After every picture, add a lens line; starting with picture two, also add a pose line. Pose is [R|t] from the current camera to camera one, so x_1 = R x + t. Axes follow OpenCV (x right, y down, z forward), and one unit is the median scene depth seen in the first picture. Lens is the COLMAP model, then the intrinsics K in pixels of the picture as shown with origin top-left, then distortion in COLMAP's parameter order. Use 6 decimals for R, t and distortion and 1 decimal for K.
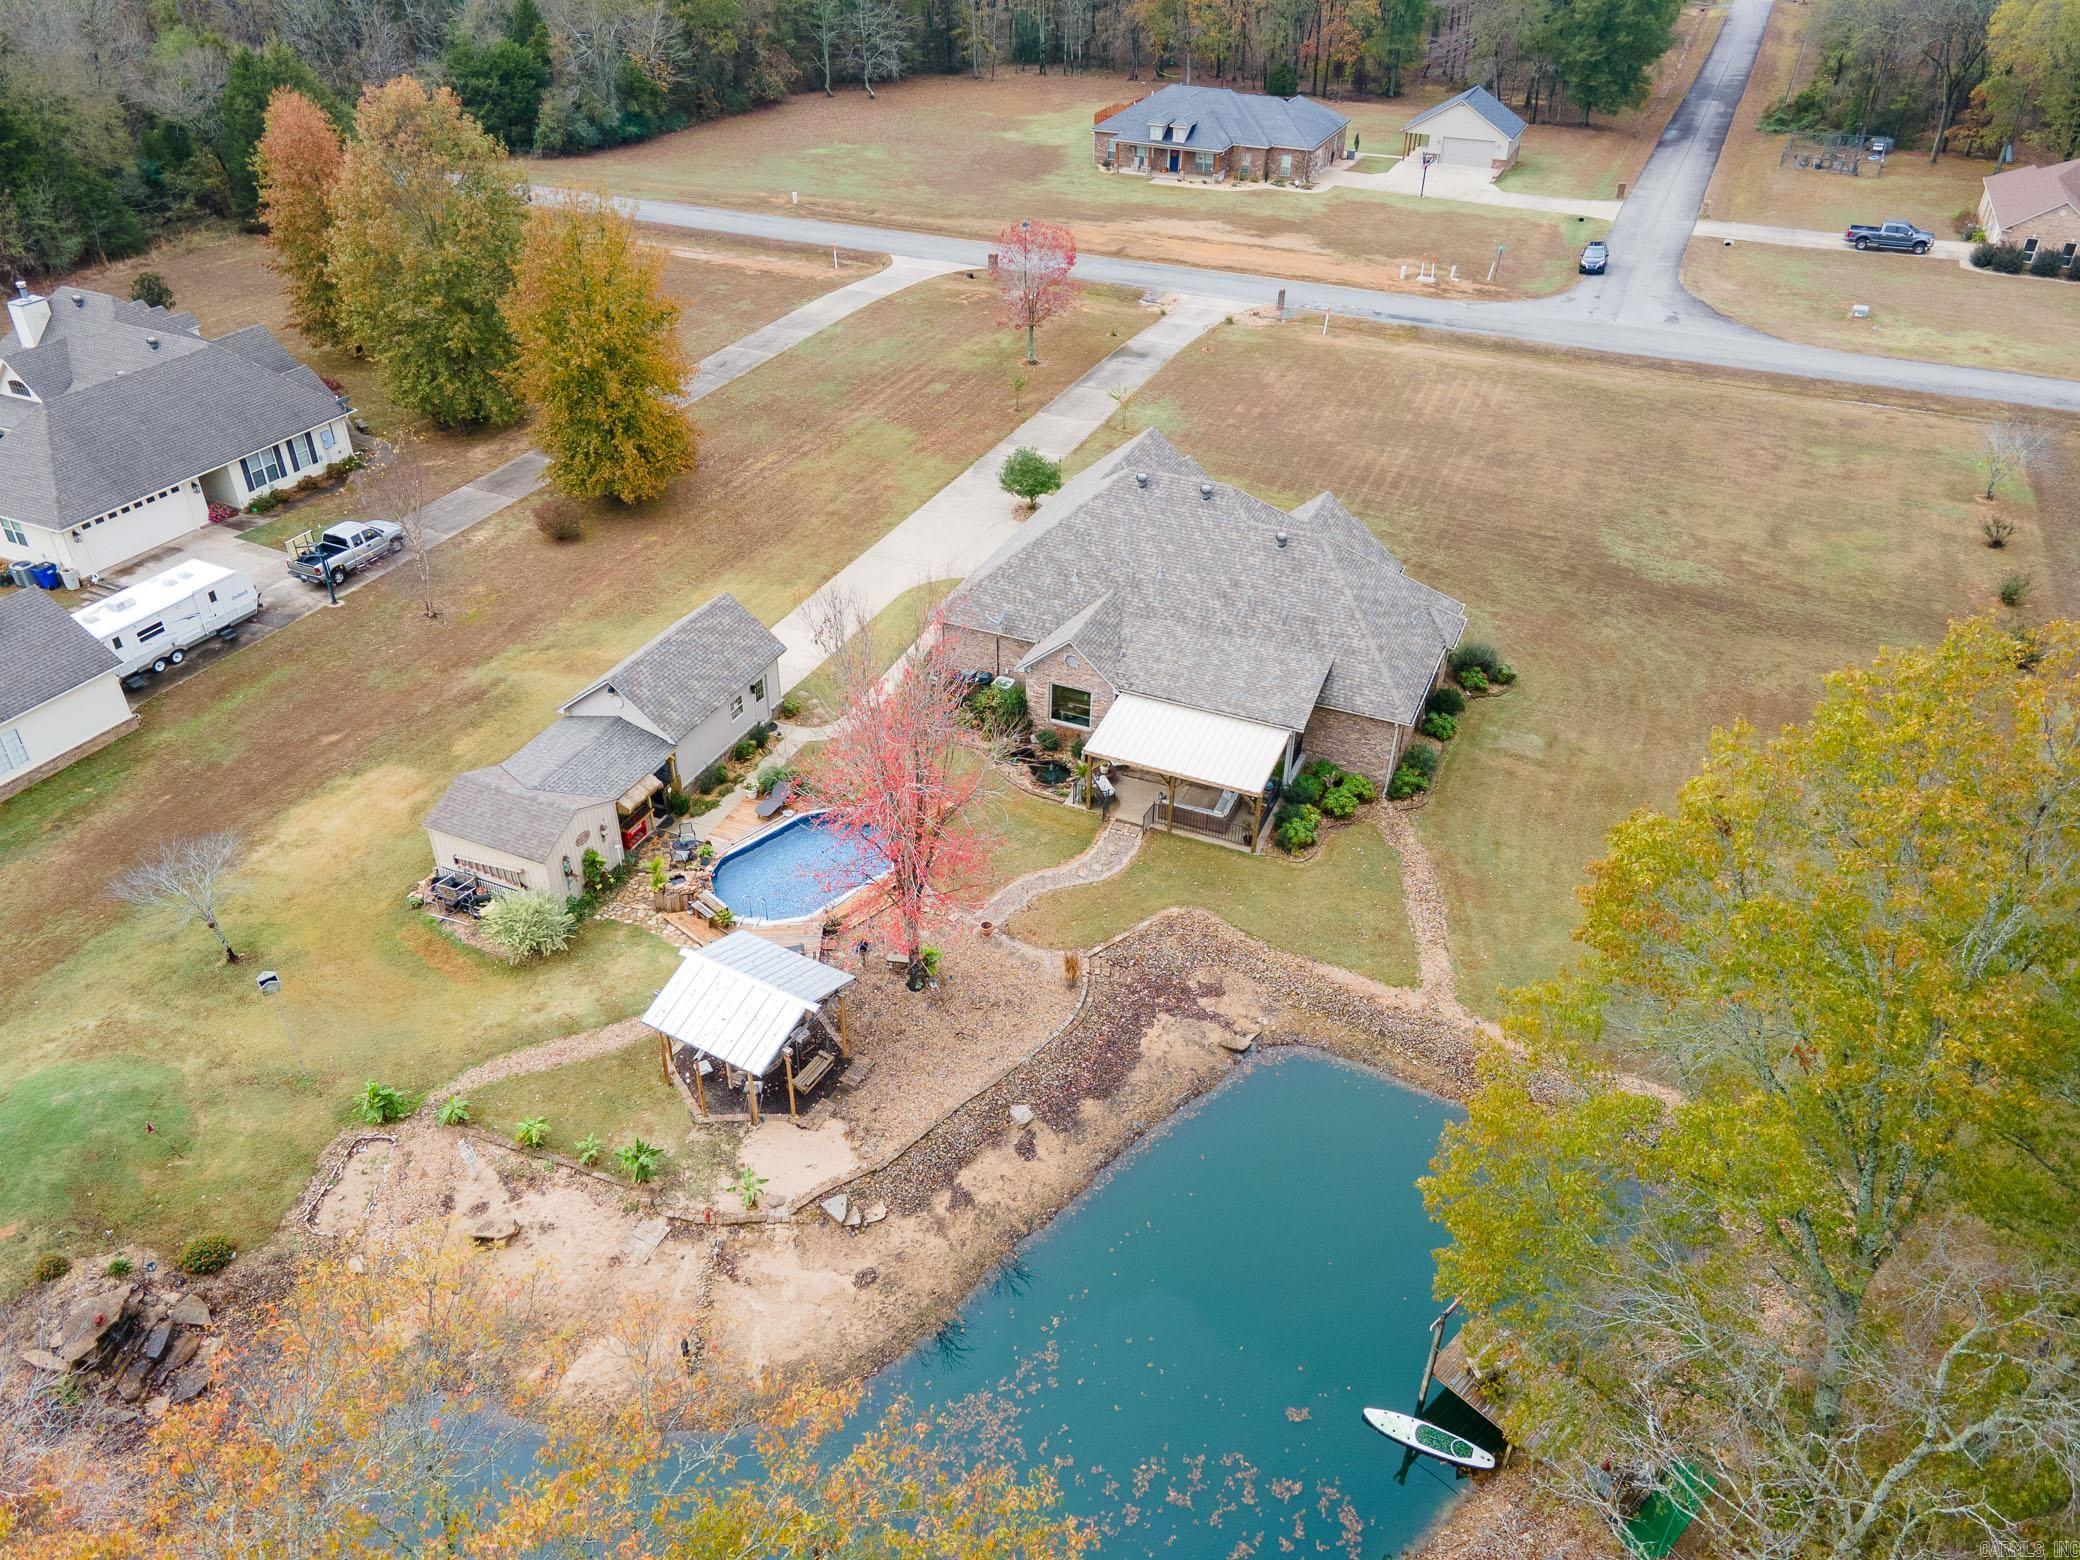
lens RADIAL K [[1506.7, 0, 1032.0], [0, 1506.7, 778.4], [0, 0, 1]] dist [0.037801, 0.015417]
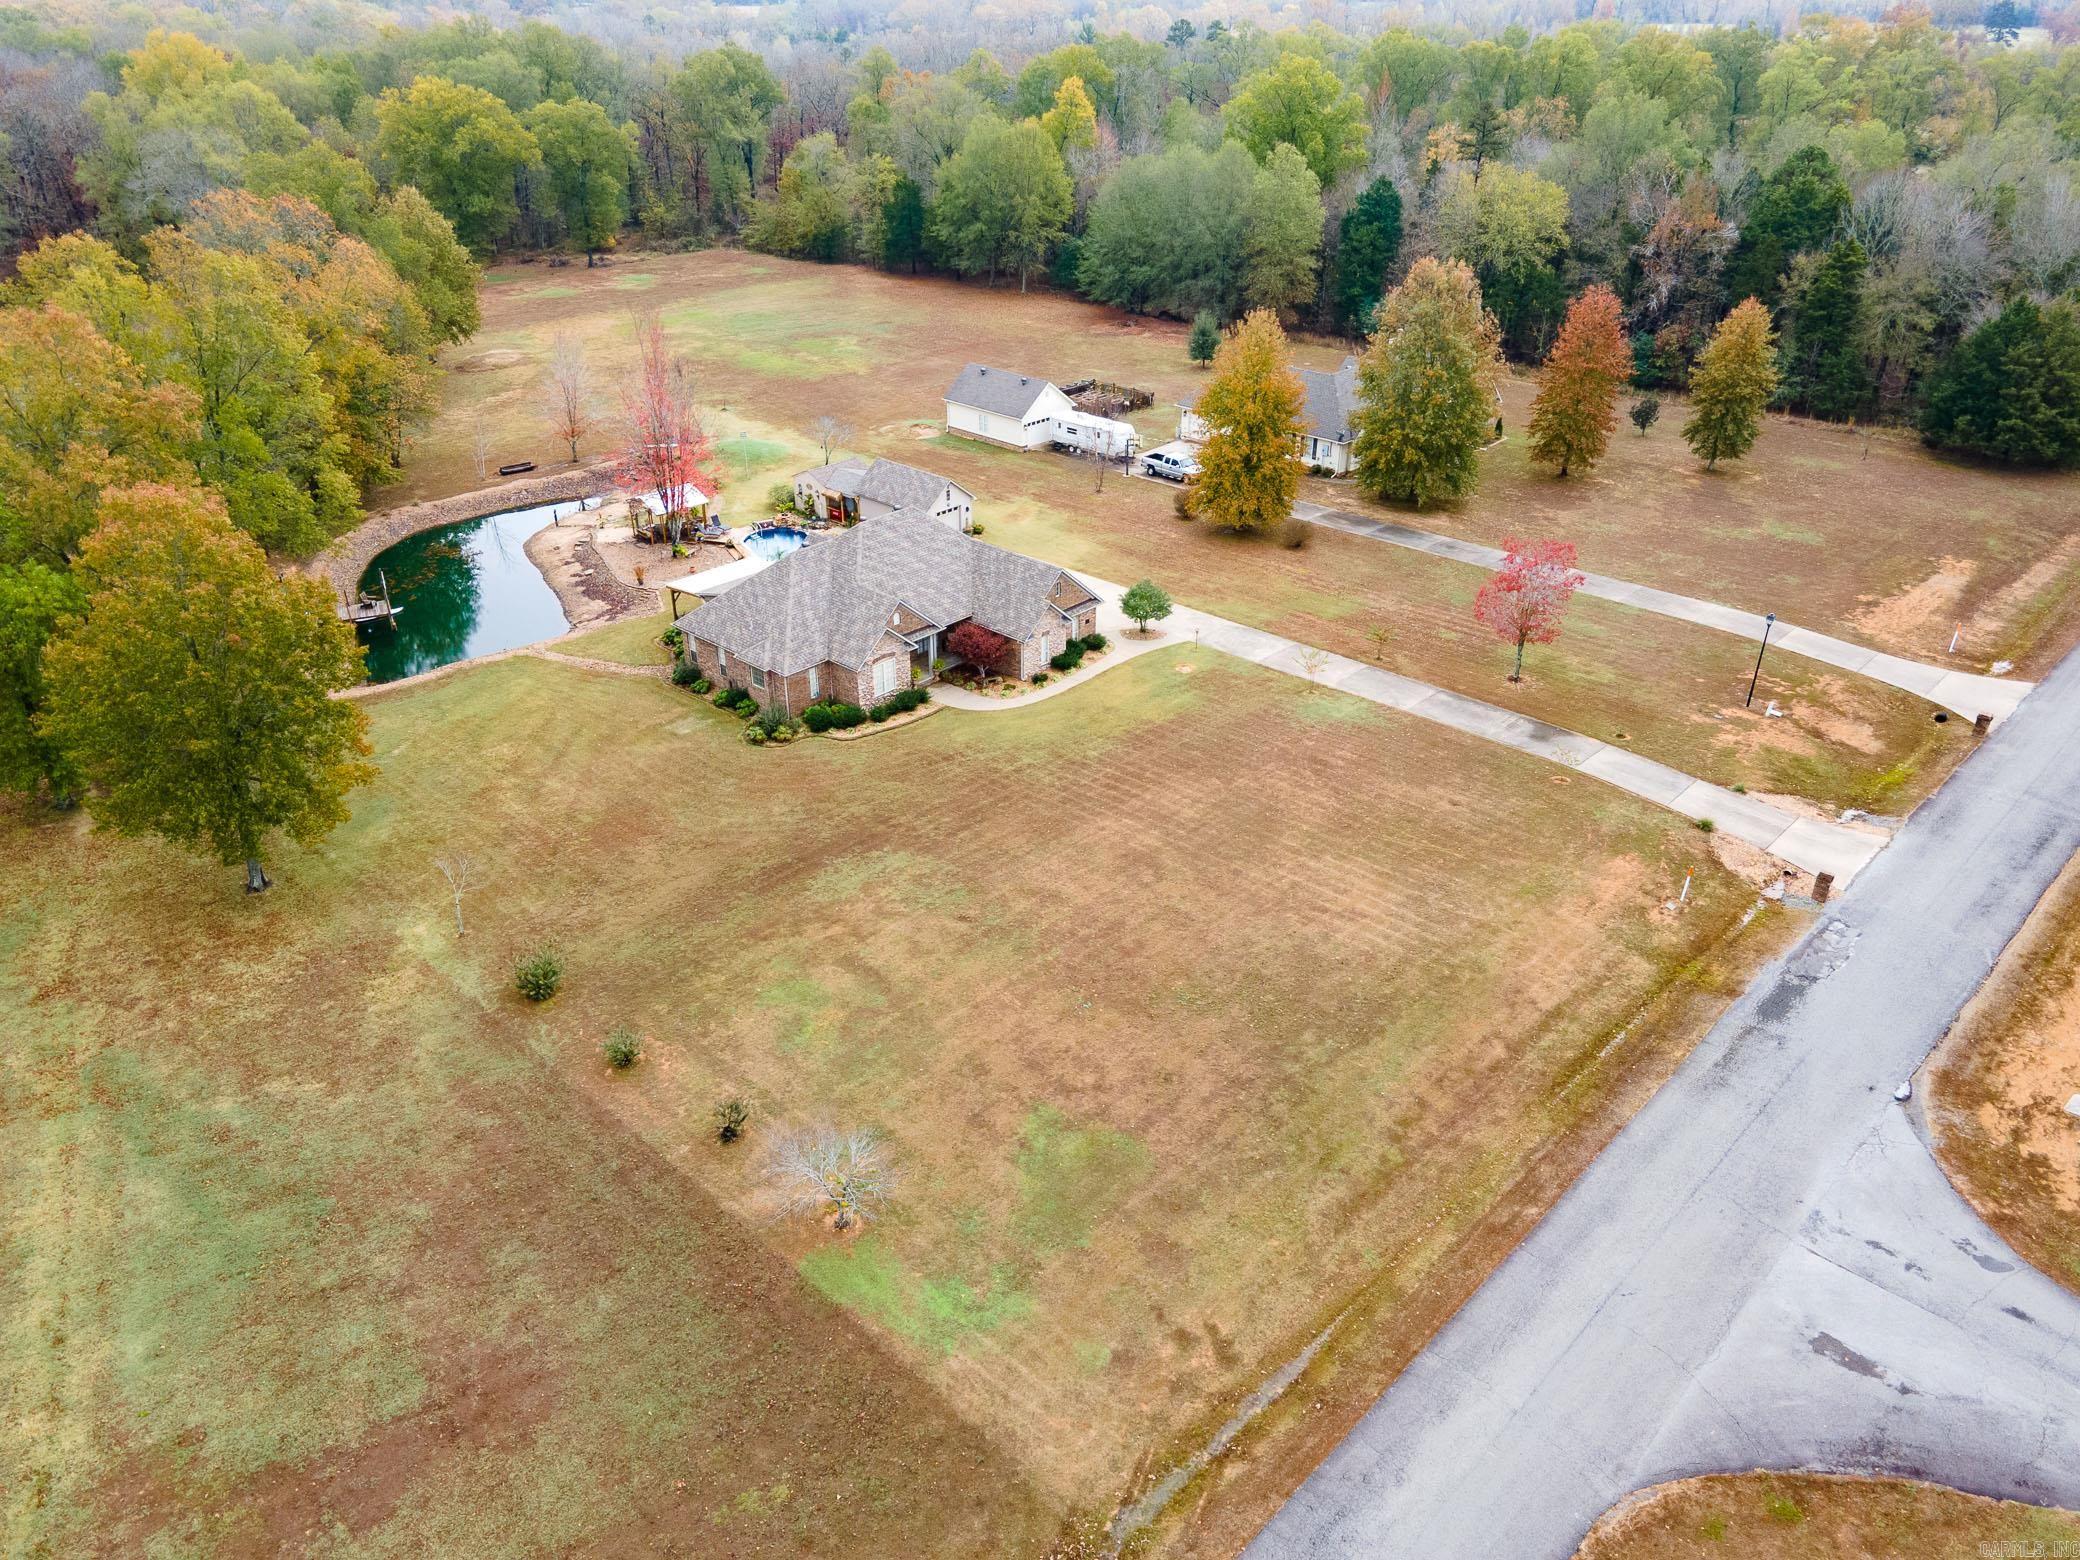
lens RADIAL K [[1506.7, 0, 1020.1], [0, 1506.7, 790.6], [0, 0, 1]] dist [0.037801, 0.015417]
pose [[-0.337207, 0.451413, -0.826146, 1.186337], [-0.529656, 0.634518, 0.562895, -0.790779], [0.778303, 0.627386, 0.025130, 1.062257]]
